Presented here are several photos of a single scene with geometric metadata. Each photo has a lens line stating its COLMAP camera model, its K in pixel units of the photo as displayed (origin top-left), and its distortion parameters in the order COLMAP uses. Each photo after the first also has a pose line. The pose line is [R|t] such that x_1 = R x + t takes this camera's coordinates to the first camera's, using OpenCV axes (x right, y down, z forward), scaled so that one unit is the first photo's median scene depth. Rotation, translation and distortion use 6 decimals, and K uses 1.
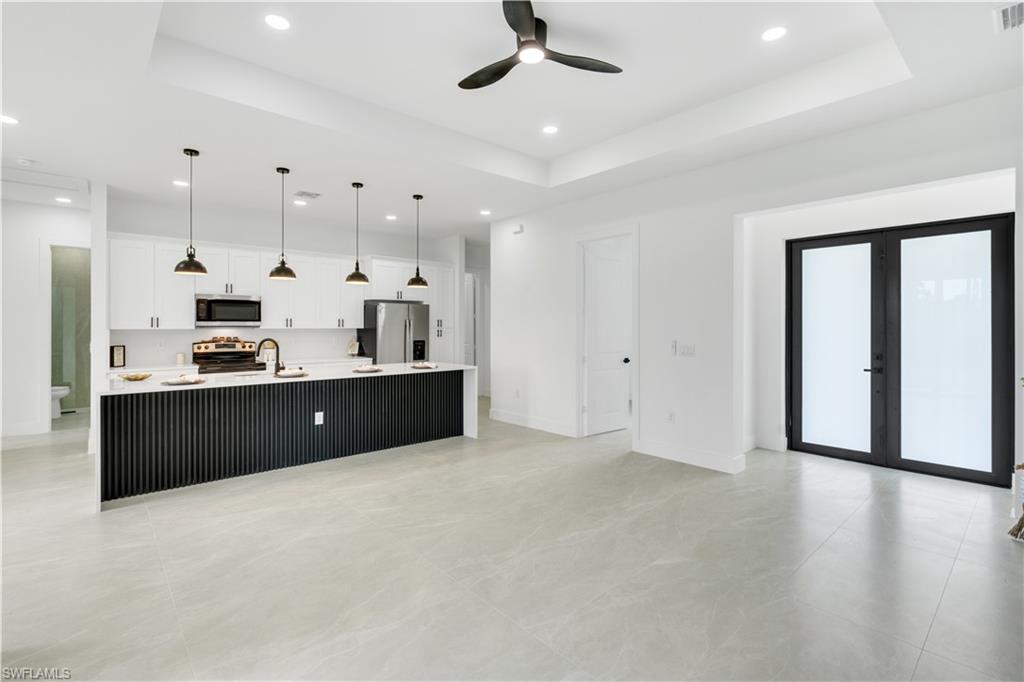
lens RADIAL K [[466.3, 0, 515.9], [0, 466.3, 328.2], [0, 0, 1]] dist [-0.011112, 0.004441]
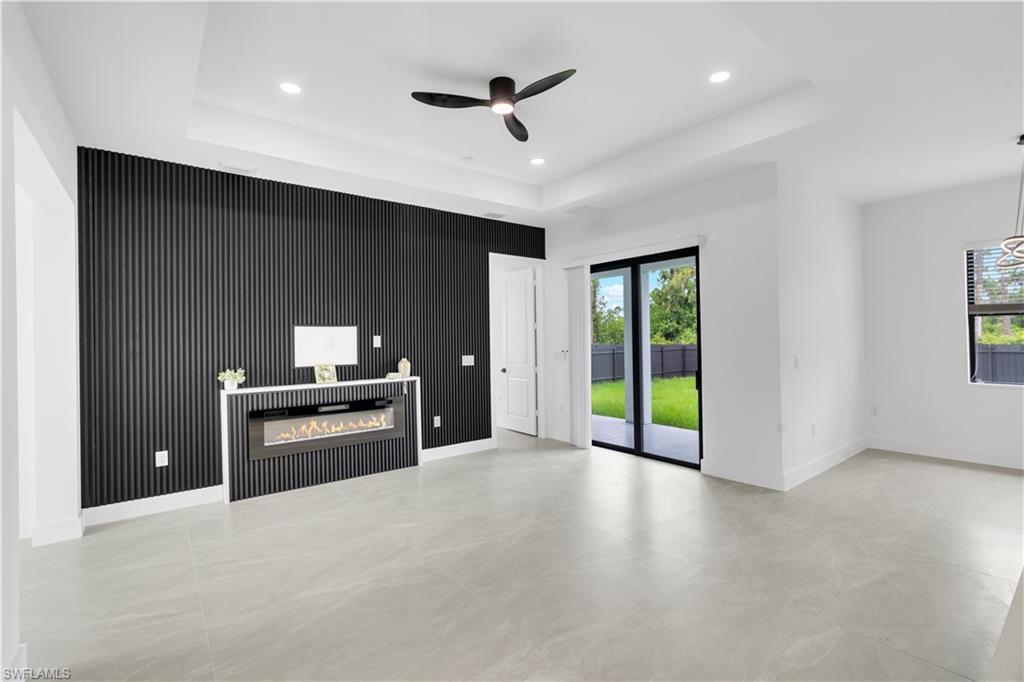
lens RADIAL K [[466.3, 0, 514.3], [0, 466.3, 337.3], [0, 0, 1]] dist [-0.011112, 0.004441]
pose [[-0.997625, 0.014691, 0.067298, -0.030728], [0.014911, 0.999885, 0.002776, -0.006733], [-0.067249, 0.003773, -0.997729, 1.040932]]
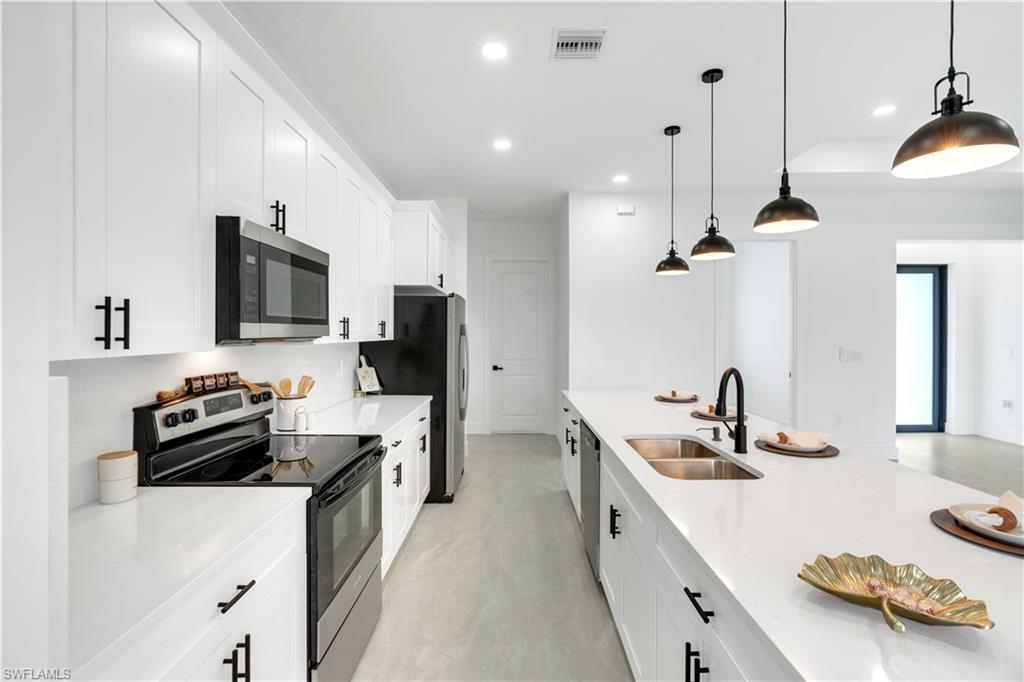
lens RADIAL K [[466.3, 0, 520.9], [0, 466.3, 333.4], [0, 0, 1]] dist [-0.011112, 0.004441]
pose [[0.658697, -0.003032, 0.752402, -0.768434], [0.005642, 0.999984, -0.000909, -0.006767], [-0.752387, 0.004844, 0.658703, 0.692502]]
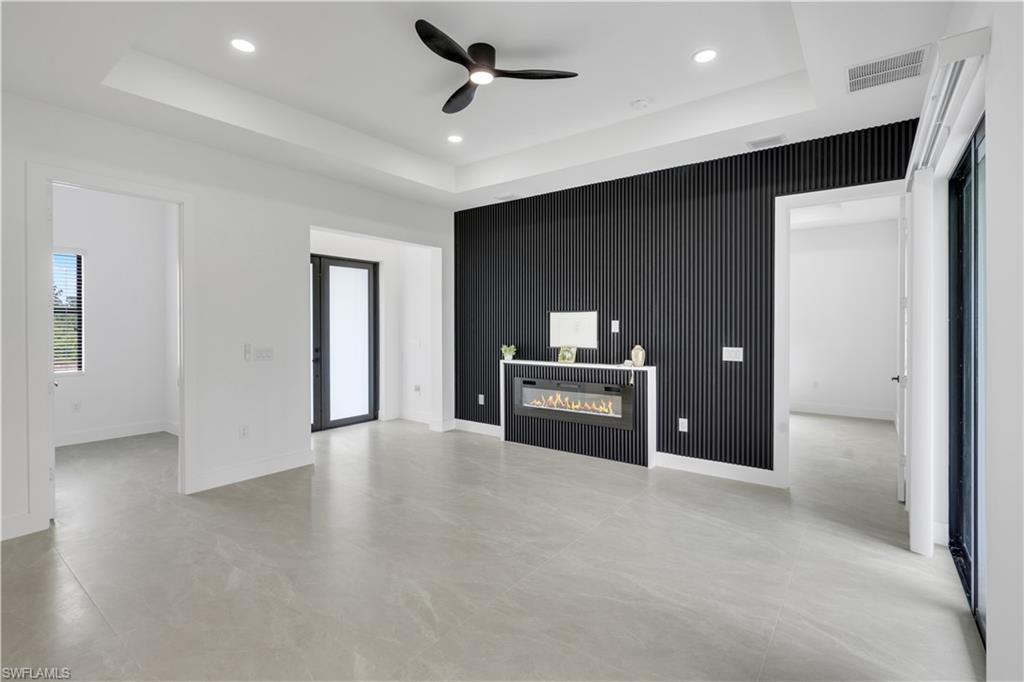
lens RADIAL K [[466.3, 0, 515.0], [0, 466.3, 330.7], [0, 0, 1]] dist [-0.011112, 0.004441]
pose [[-0.188289, -0.011839, 0.982042, -0.503749], [0.008132, 0.999874, 0.013613, -0.005695], [-0.982080, 0.010549, -0.188169, 0.542585]]
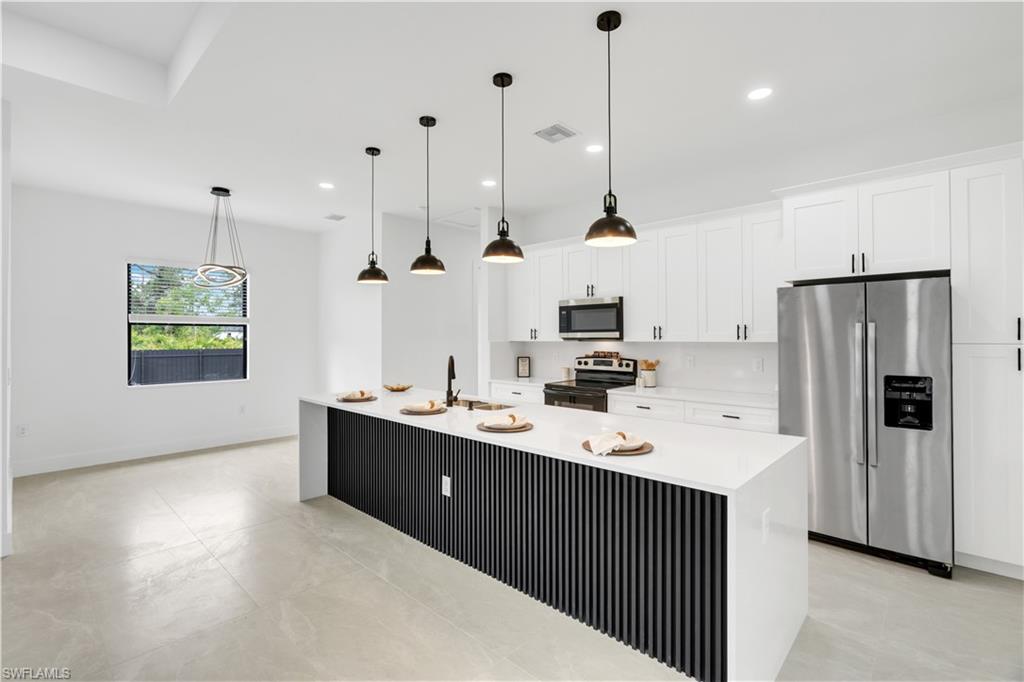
lens RADIAL K [[466.3, 0, 512.2], [0, 466.3, 332.6], [0, 0, 1]] dist [-0.011112, 0.004441]
pose [[0.080882, -0.010686, -0.996666, 0.171579], [-0.000040, 0.999942, -0.010724, -0.005444], [0.996724, 0.000908, 0.080877, 0.825198]]
